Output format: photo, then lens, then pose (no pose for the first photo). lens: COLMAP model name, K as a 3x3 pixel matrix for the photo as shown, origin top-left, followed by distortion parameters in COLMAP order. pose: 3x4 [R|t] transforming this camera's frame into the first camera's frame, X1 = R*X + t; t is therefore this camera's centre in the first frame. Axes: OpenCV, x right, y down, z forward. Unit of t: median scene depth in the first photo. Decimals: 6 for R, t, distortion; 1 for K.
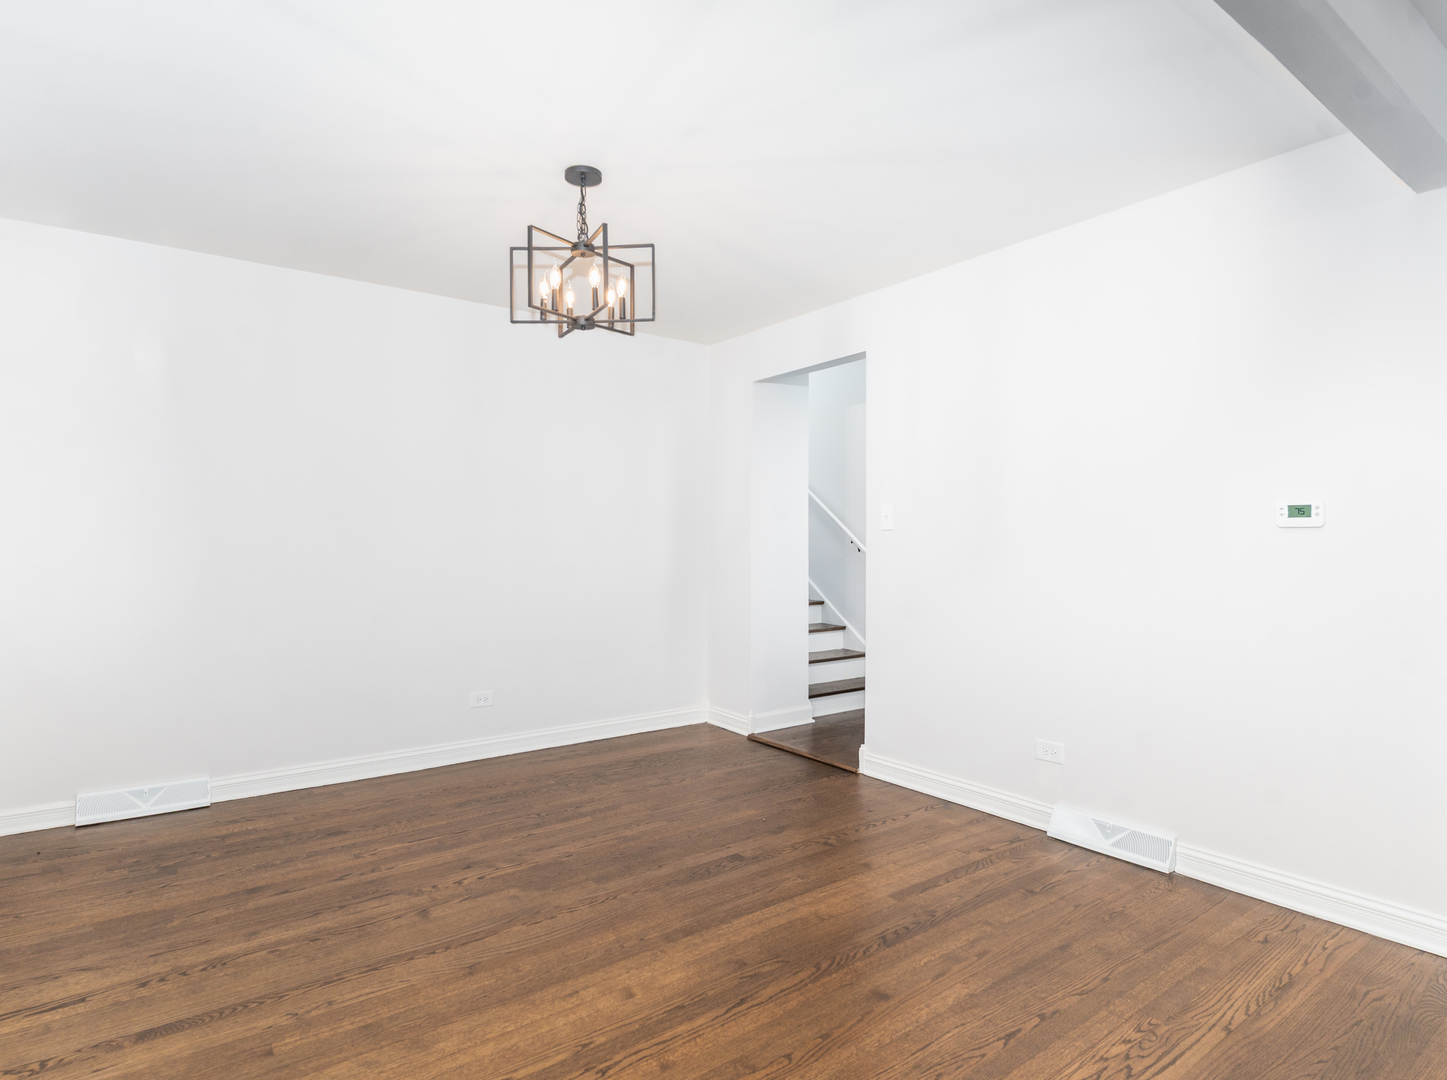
lens RADIAL K [[806.9, 0, 723.5], [0, 806.9, 540.0], [0, 0, 1]] dist [-0.014305, 0.003124]
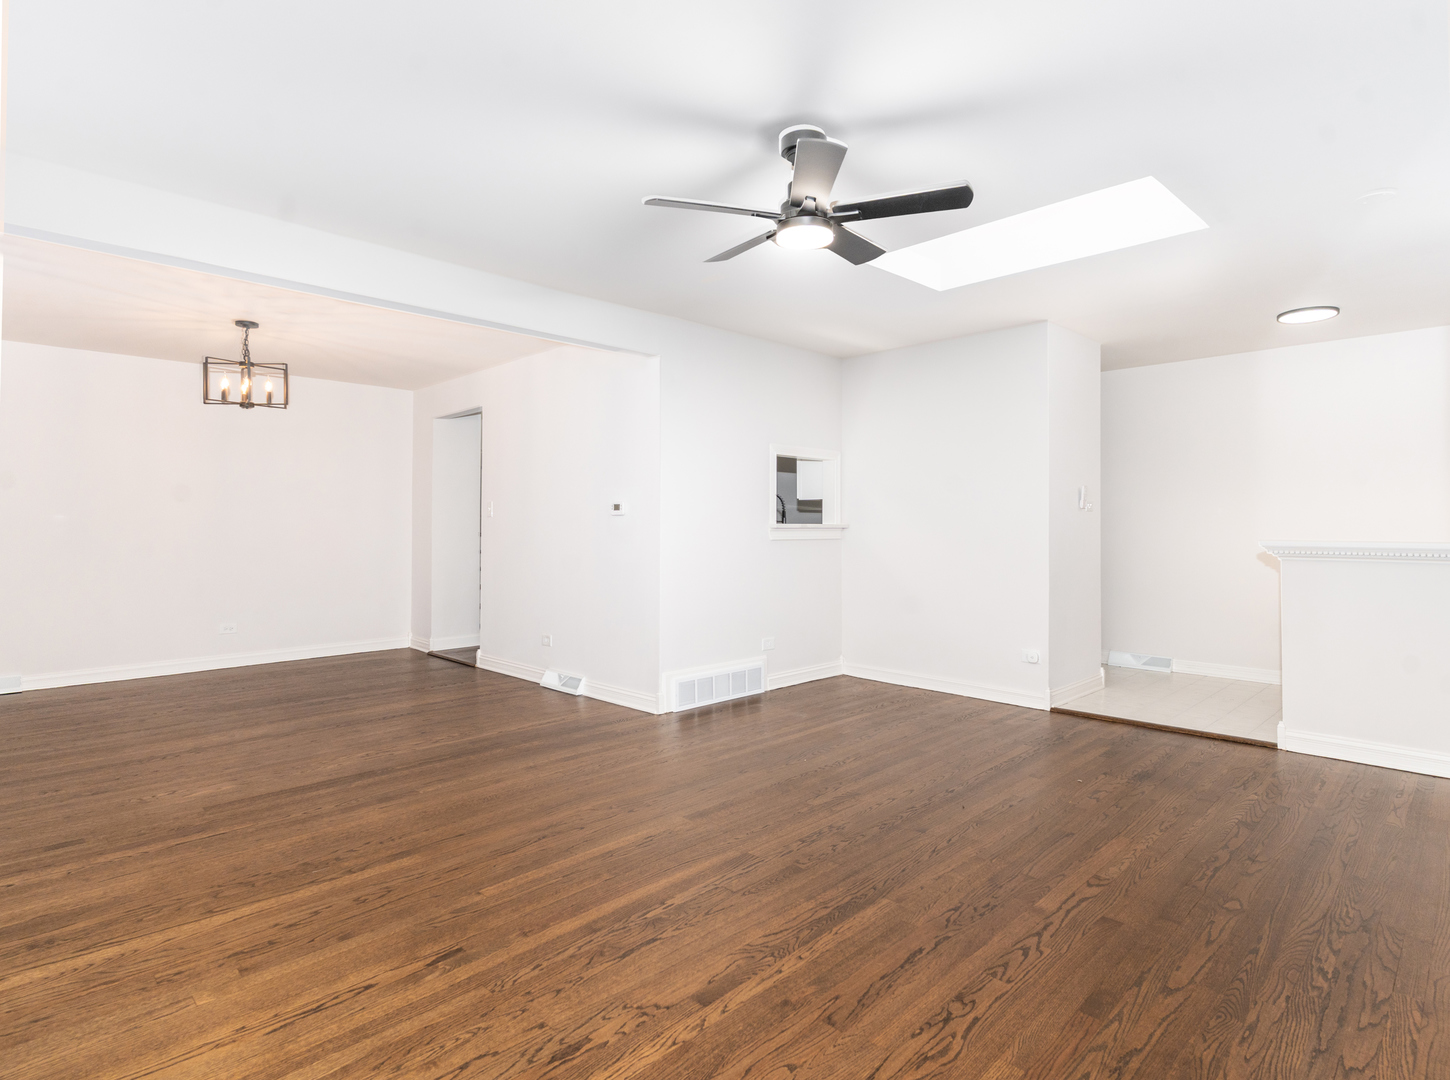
lens RADIAL K [[766.2, 0, 729.5], [0, 766.2, 529.4], [0, 0, 1]] dist [0.002947, -0.001280]
pose [[0.990049, -0.007905, 0.140501, 0.587787], [0.007421, 0.999965, 0.003970, 0.011591], [-0.140527, -0.002888, 0.990073, -0.776389]]
